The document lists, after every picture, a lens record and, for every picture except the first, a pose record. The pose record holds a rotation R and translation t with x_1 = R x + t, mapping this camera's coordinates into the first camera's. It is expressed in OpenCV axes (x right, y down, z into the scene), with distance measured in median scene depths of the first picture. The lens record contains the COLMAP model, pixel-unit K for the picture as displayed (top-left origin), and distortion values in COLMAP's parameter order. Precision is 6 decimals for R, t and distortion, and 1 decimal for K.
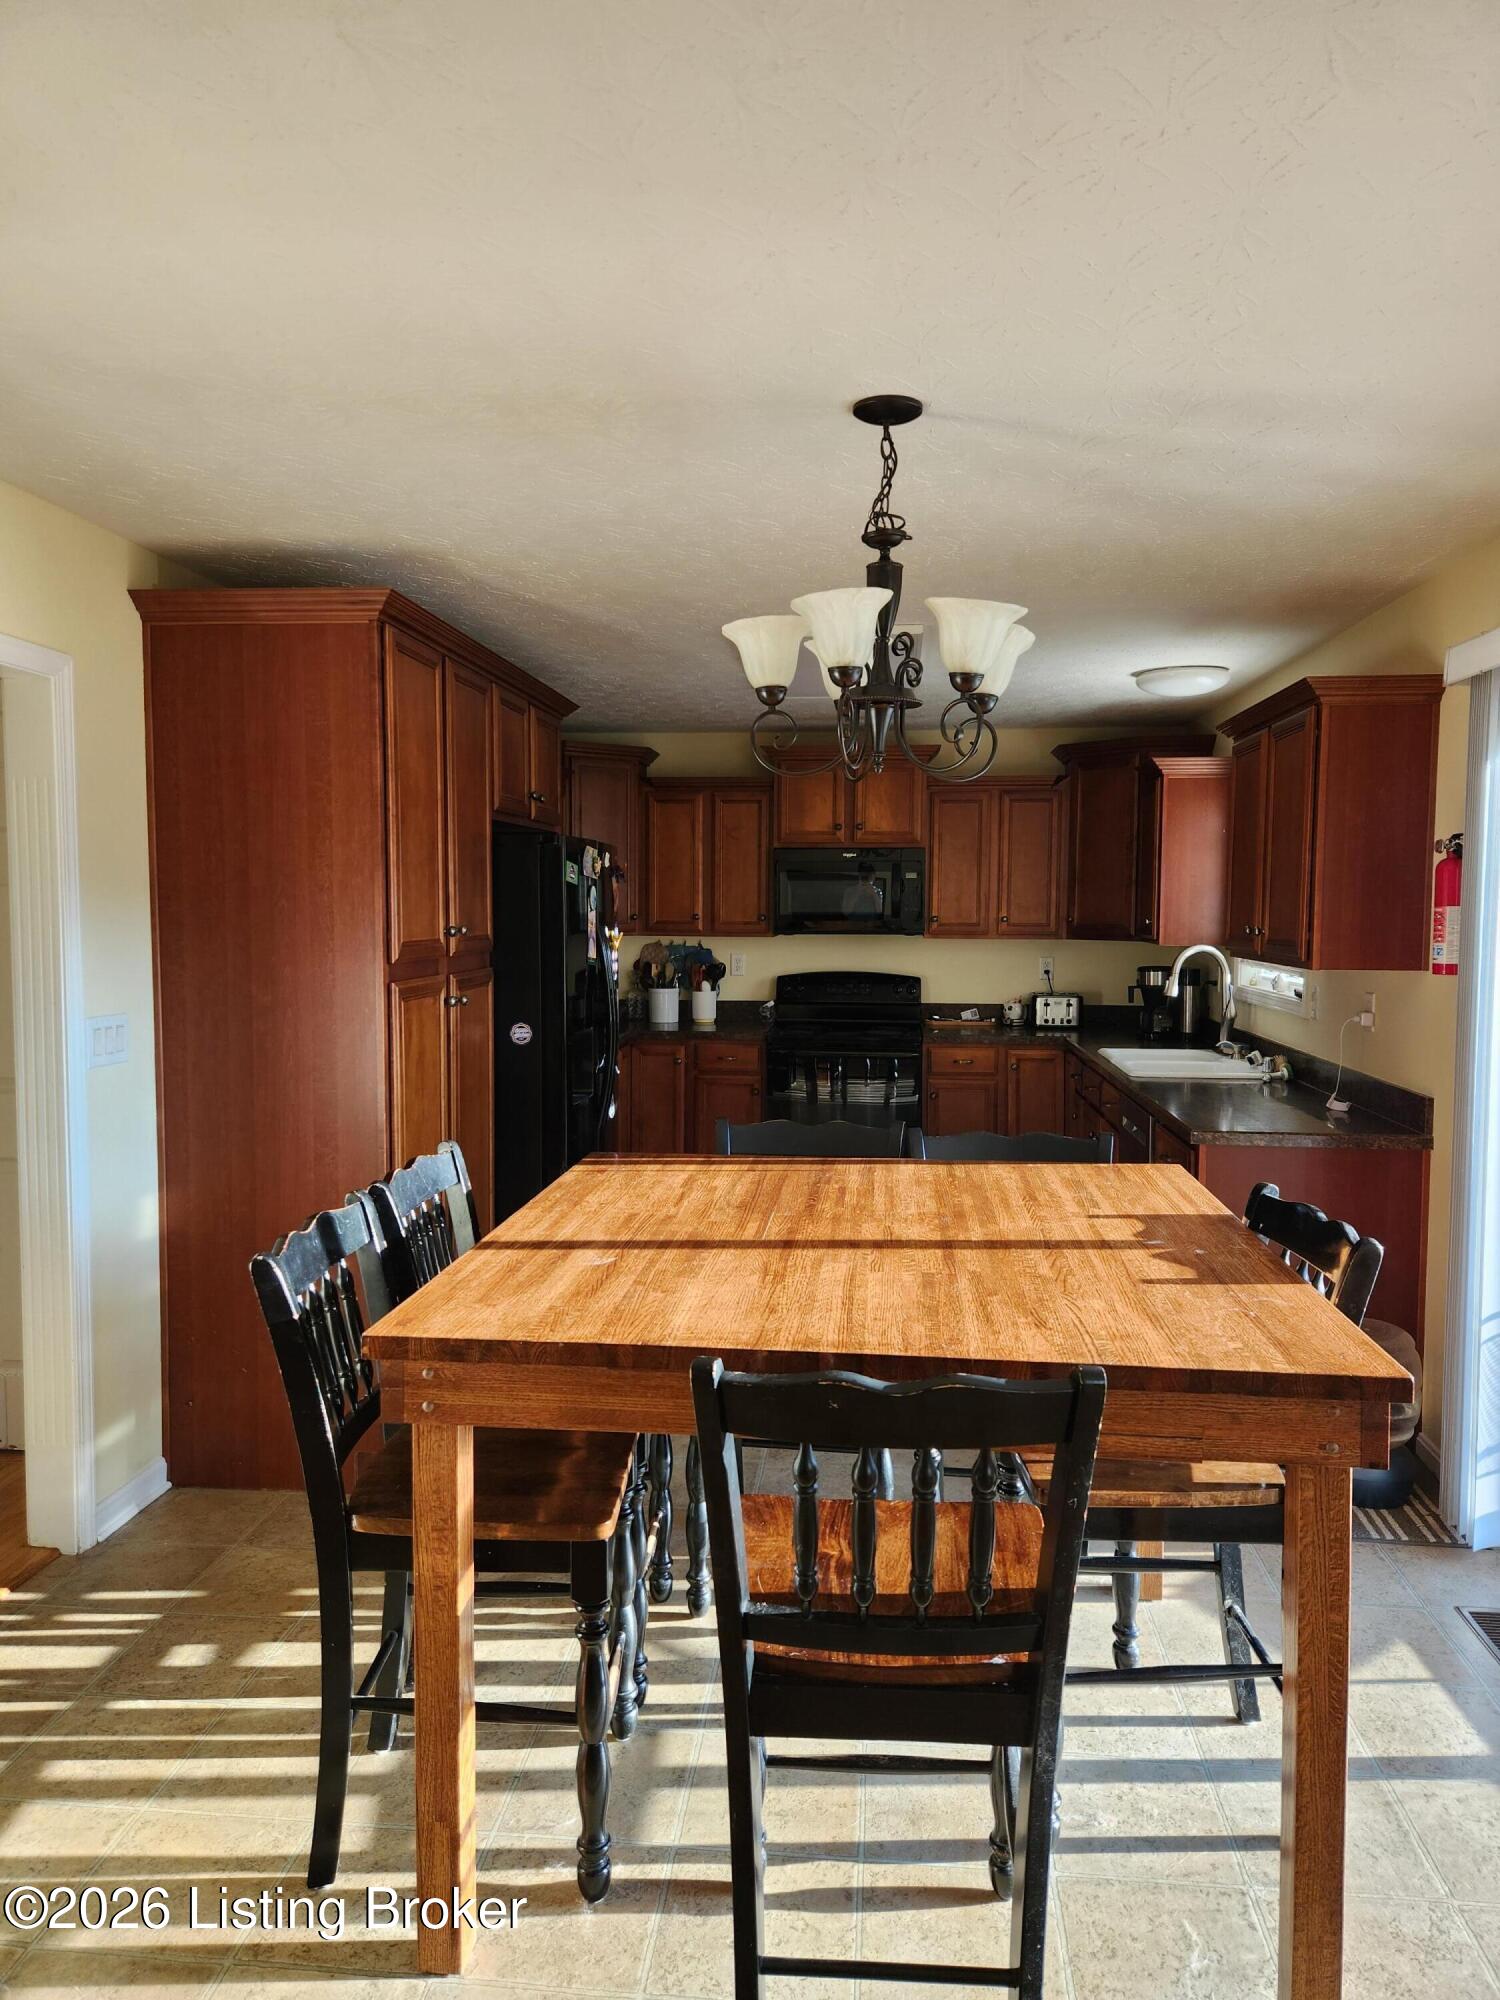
lens RADIAL K [[1367.5, 0, 756.8], [0, 1367.5, 998.1], [0, 0, 1]] dist [0.075886, -0.064155]
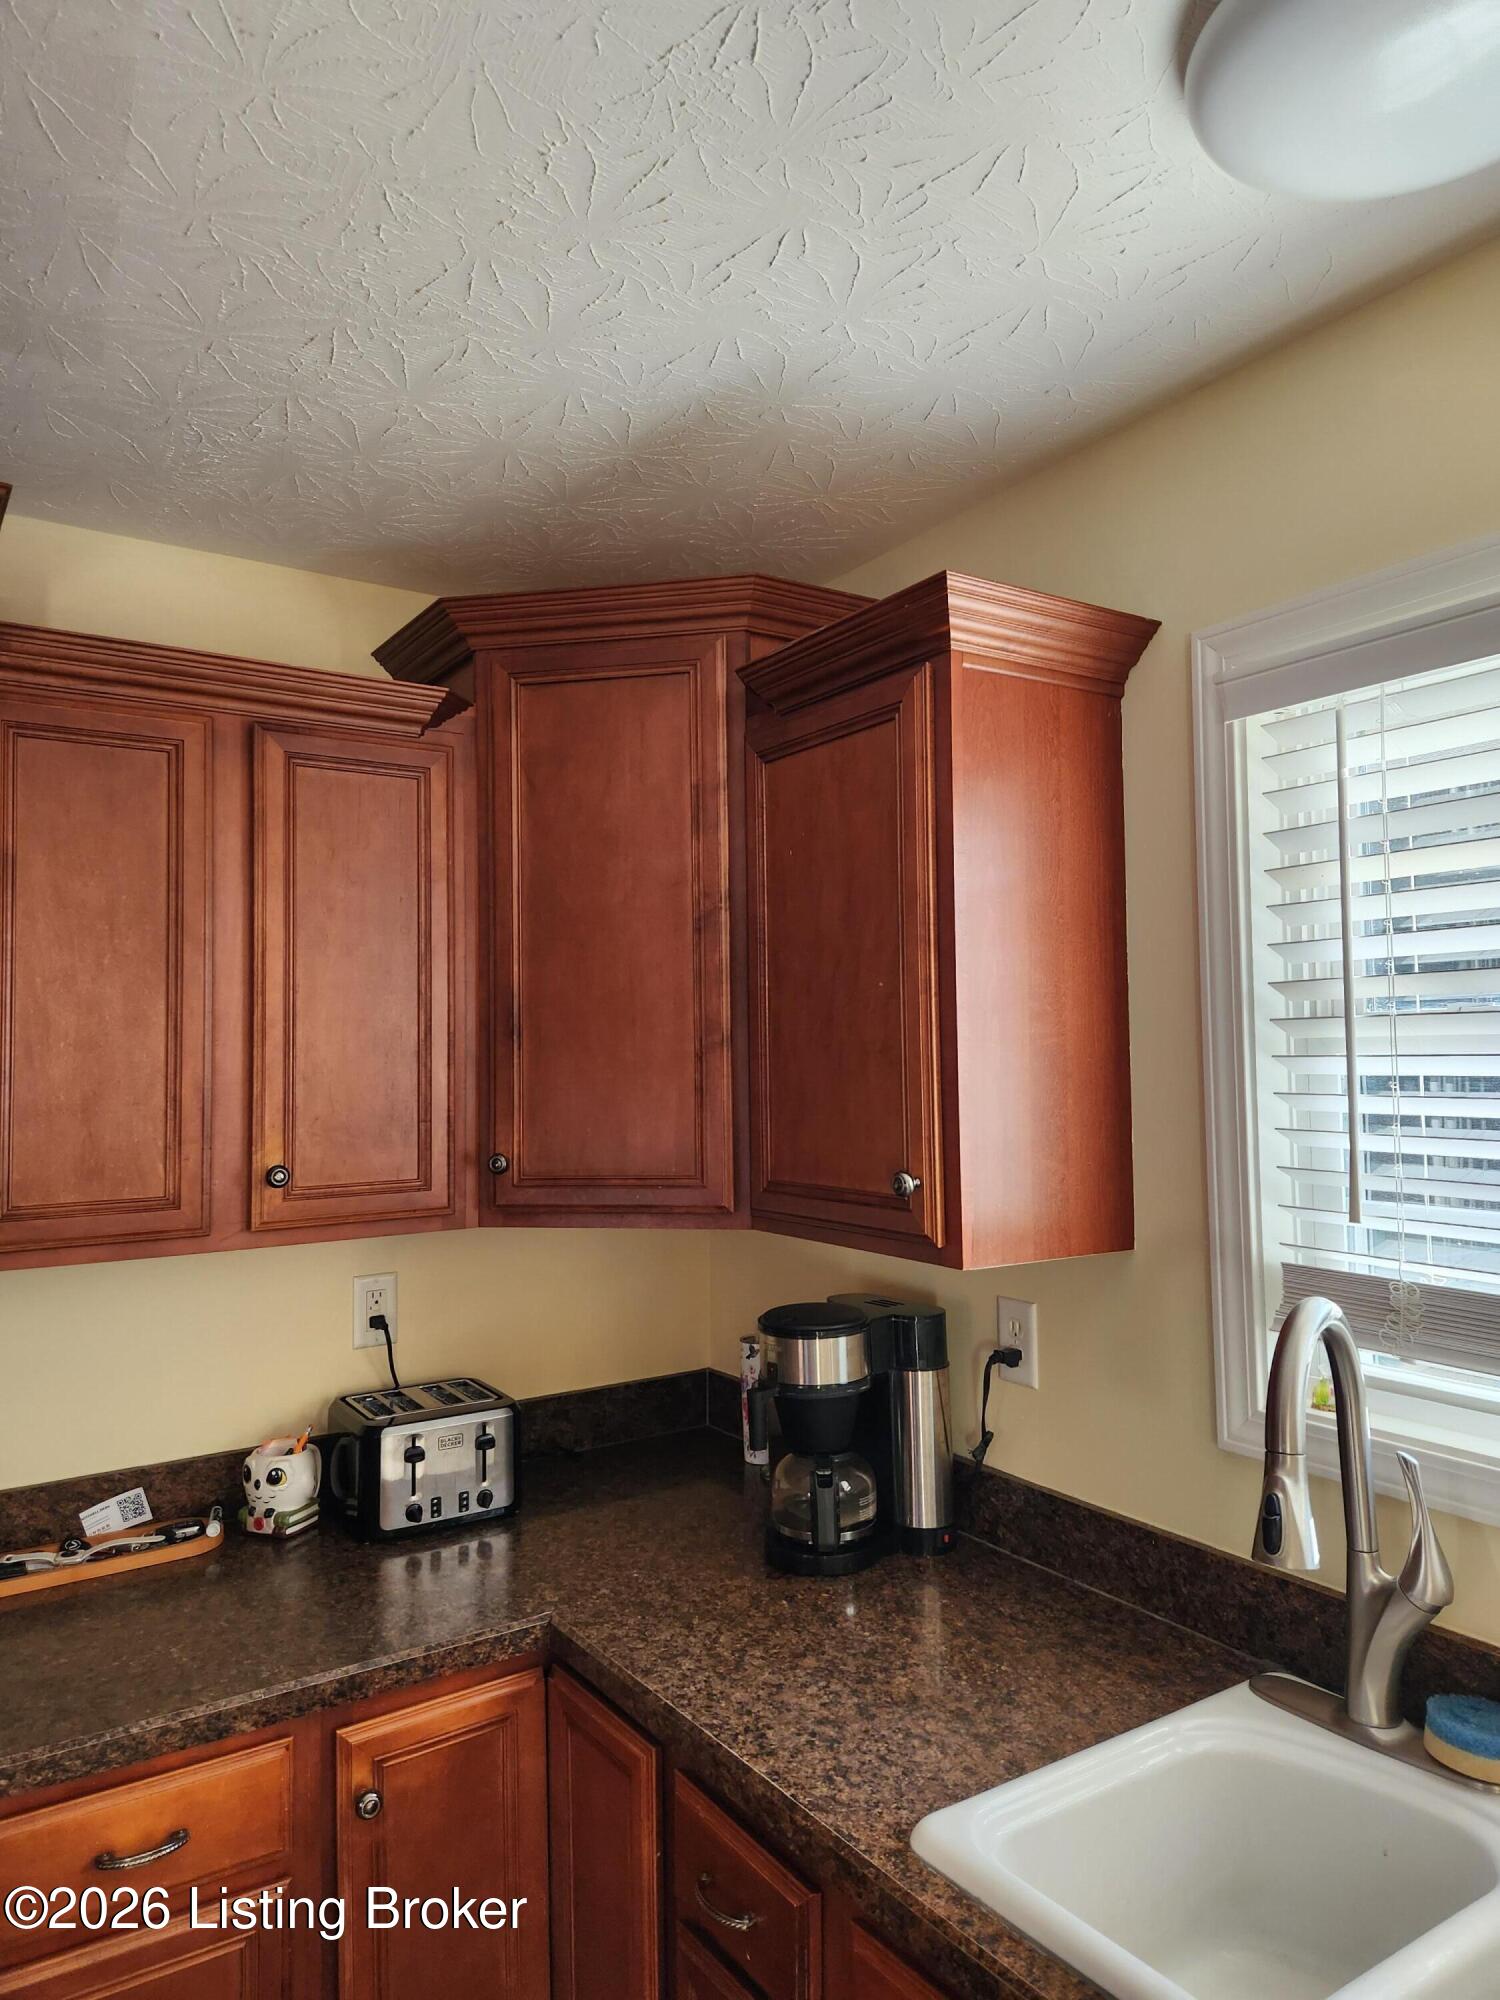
lens RADIAL K [[1367.5, 0, 765.5], [0, 1367.5, 1002.5], [0, 0, 1]] dist [0.075886, -0.064155]
pose [[0.769741, 0.014771, 0.638186, 0.178840], [0.052402, 0.994896, -0.086231, -0.143511], [-0.636202, 0.099818, 0.765038, 1.640779]]
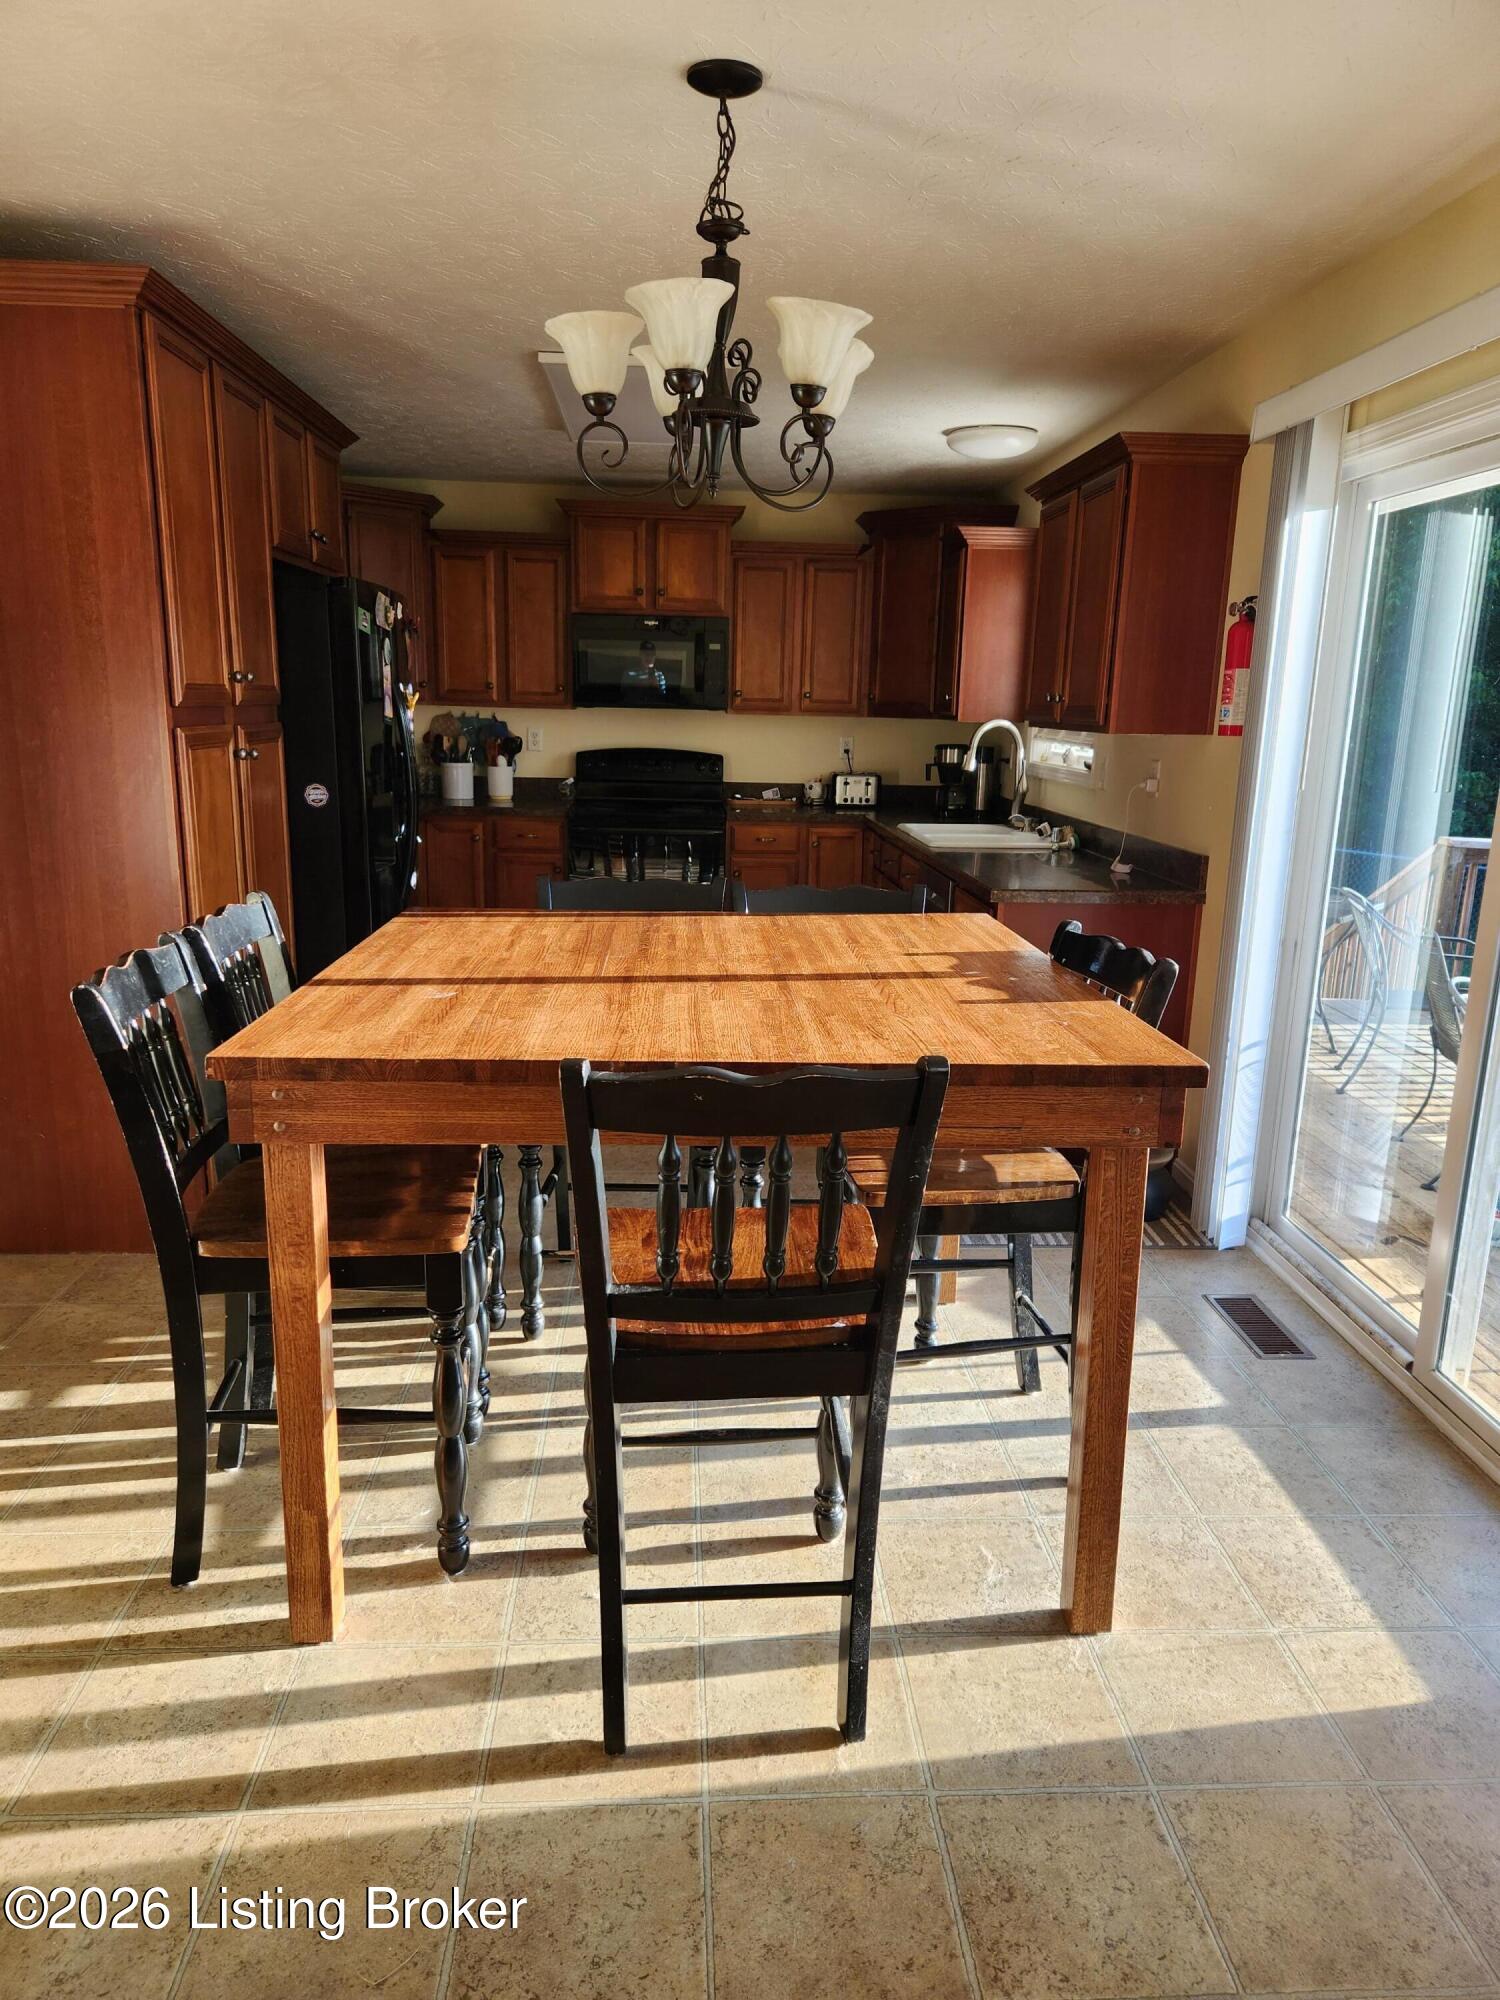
lens RADIAL K [[1367.5, 0, 751.9], [0, 1367.5, 1026.2], [0, 0, 1]] dist [0.075886, -0.064155]
pose [[0.987954, -0.016507, 0.153865, -0.037226], [-0.008739, 0.986757, 0.161971, 0.042193], [-0.154501, -0.161364, 0.974726, -0.009373]]
